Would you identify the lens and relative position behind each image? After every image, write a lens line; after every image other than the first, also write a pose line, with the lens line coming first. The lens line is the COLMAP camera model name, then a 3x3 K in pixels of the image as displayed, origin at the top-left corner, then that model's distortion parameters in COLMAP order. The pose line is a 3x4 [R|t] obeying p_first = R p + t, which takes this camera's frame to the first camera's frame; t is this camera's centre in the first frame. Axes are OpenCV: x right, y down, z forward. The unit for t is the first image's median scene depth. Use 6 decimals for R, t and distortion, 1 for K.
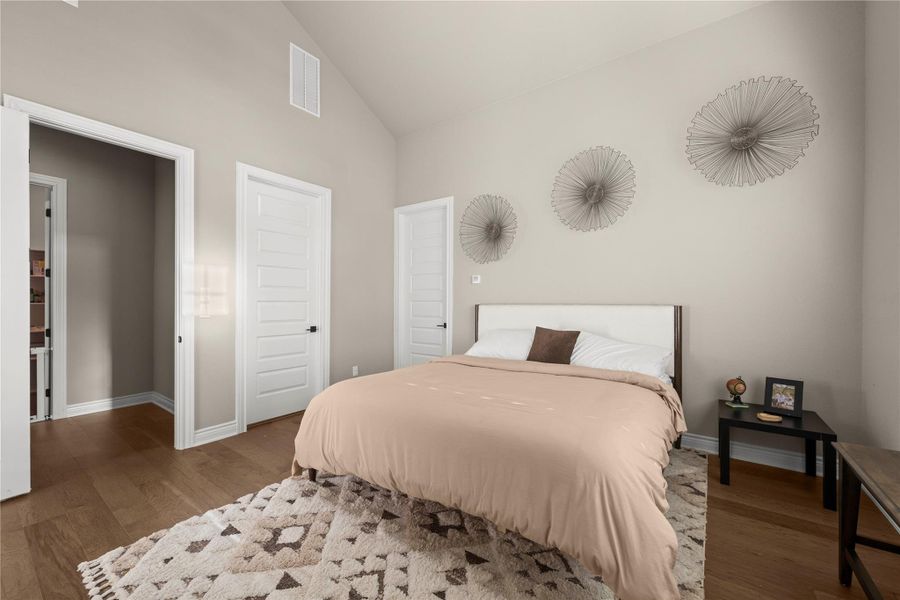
lens RADIAL K [[353.3, 0, 453.1], [0, 353.3, 301.0], [0, 0, 1]] dist [0.000121, 0.000064]
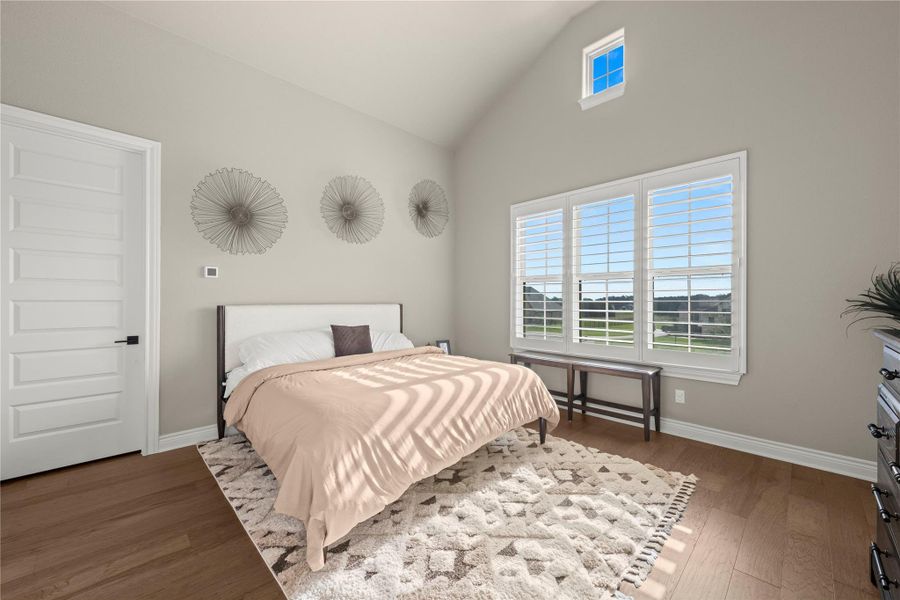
lens RADIAL K [[353.3, 0, 452.4], [0, 353.3, 299.6], [0, 0, 1]] dist [0.000121, 0.000064]
pose [[0.168985, -0.006642, 0.985596, -0.807794], [-0.007518, 0.999940, 0.008028, -0.017188], [-0.985590, -0.008766, 0.168925, 0.487842]]
